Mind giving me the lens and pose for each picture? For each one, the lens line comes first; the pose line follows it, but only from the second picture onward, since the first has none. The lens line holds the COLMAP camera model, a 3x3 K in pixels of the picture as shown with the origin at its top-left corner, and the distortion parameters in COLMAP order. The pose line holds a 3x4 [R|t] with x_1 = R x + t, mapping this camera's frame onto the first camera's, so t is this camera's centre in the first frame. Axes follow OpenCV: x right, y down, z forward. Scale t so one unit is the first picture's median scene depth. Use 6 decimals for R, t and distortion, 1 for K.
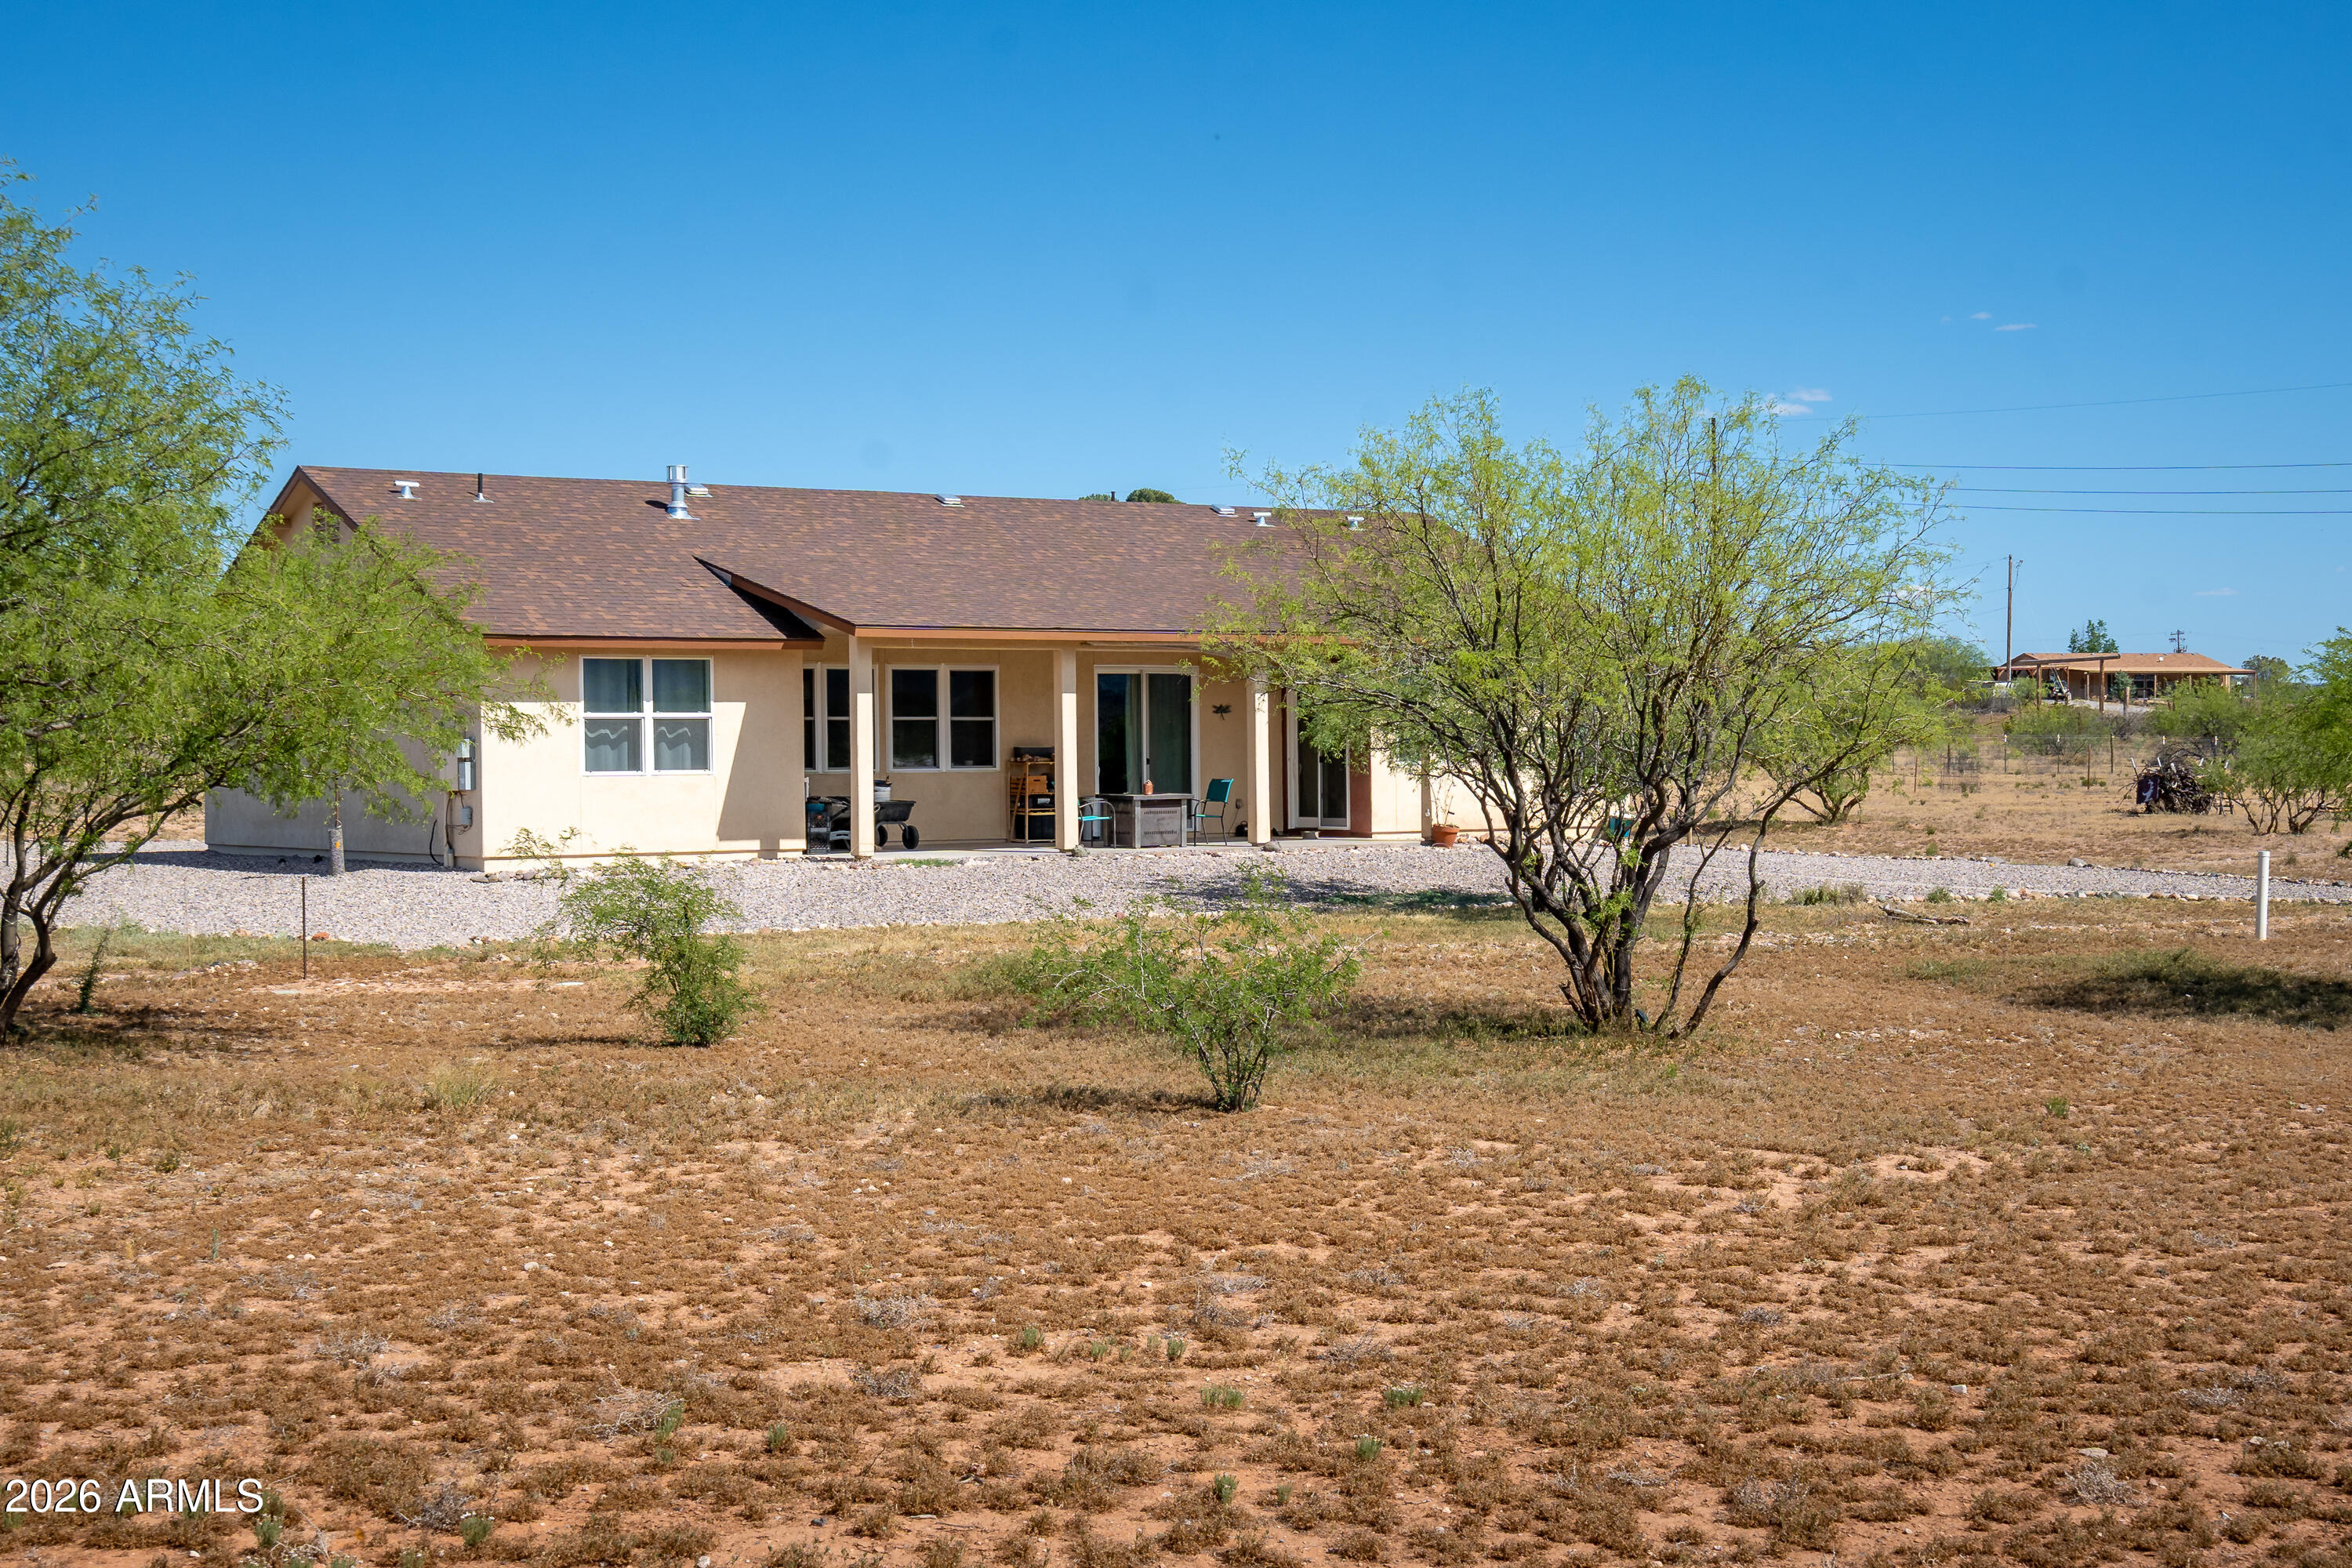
lens RADIAL K [[3297.1, 0, 1176.9], [0, 3297.1, 787.8], [0, 0, 1]] dist [0.020381, 0.000000]
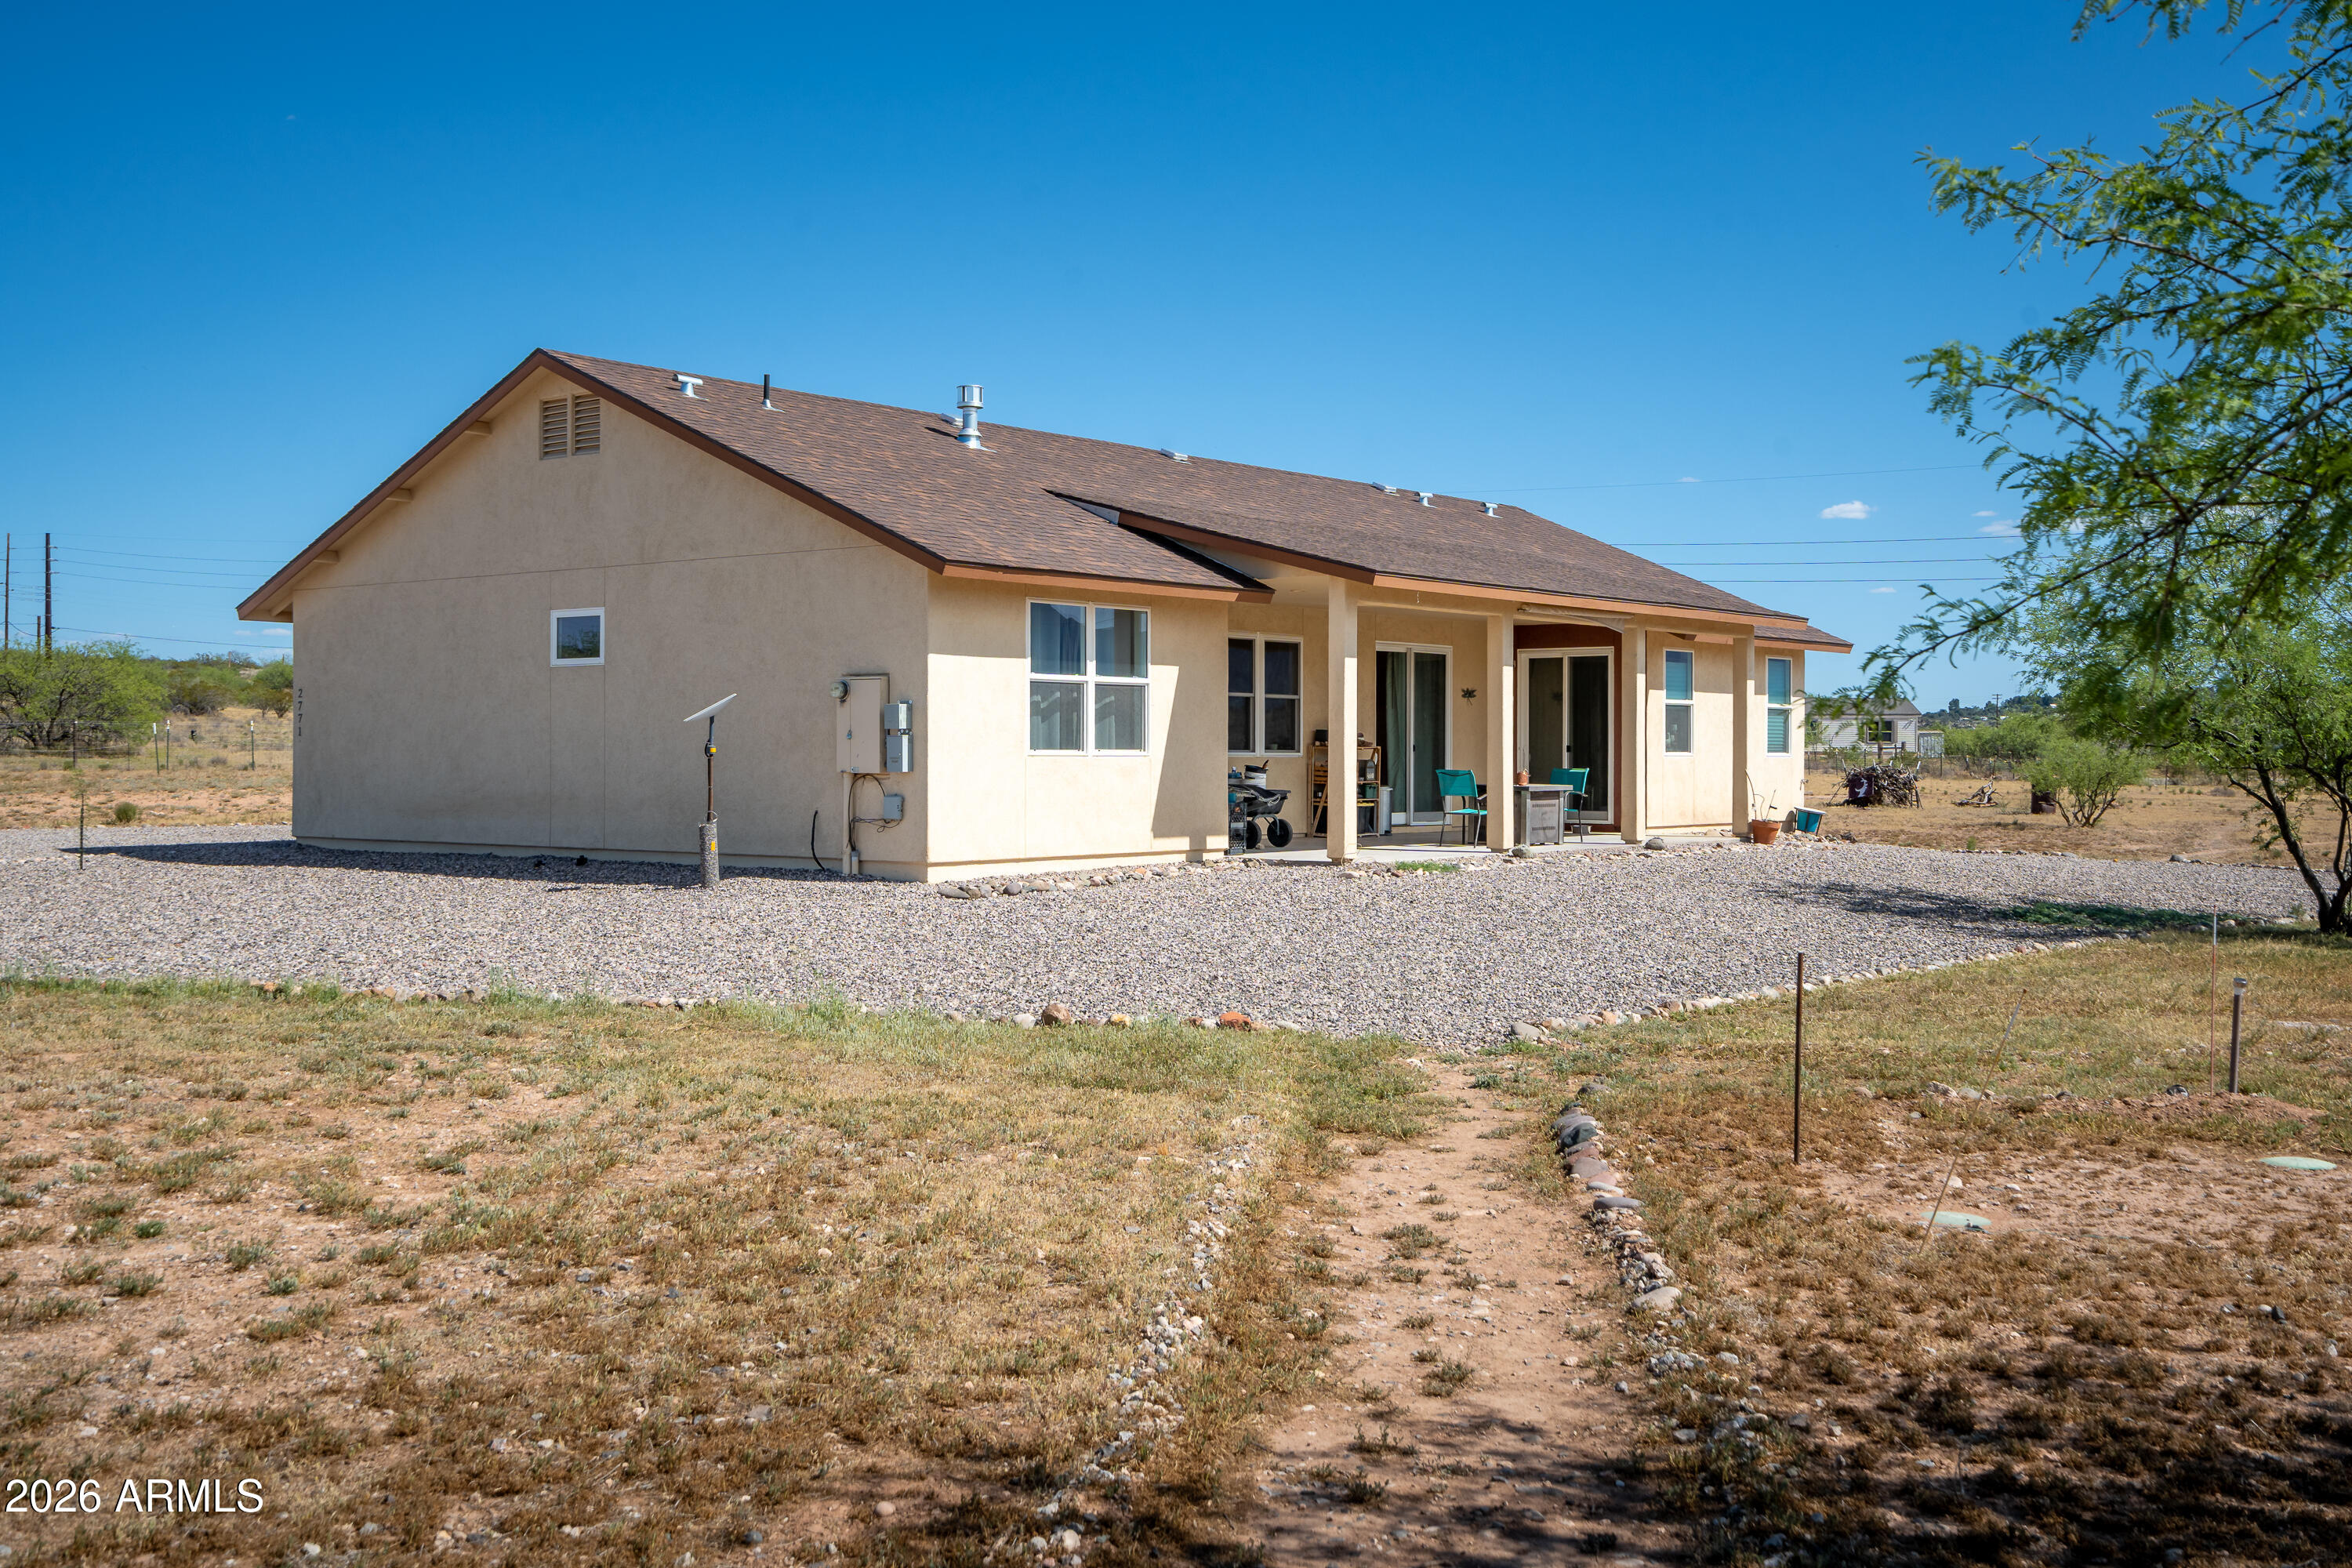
lens RADIAL K [[2294.5, 0, 1189.2], [0, 2294.5, 774.3], [0, 0, 1]] dist [0.060897, 0.000000]
pose [[0.963924, 0.011001, 0.265949, -0.277796], [-0.011214, 0.999937, -0.000718, 0.000712], [-0.265941, -0.002290, 0.963987, 0.466043]]
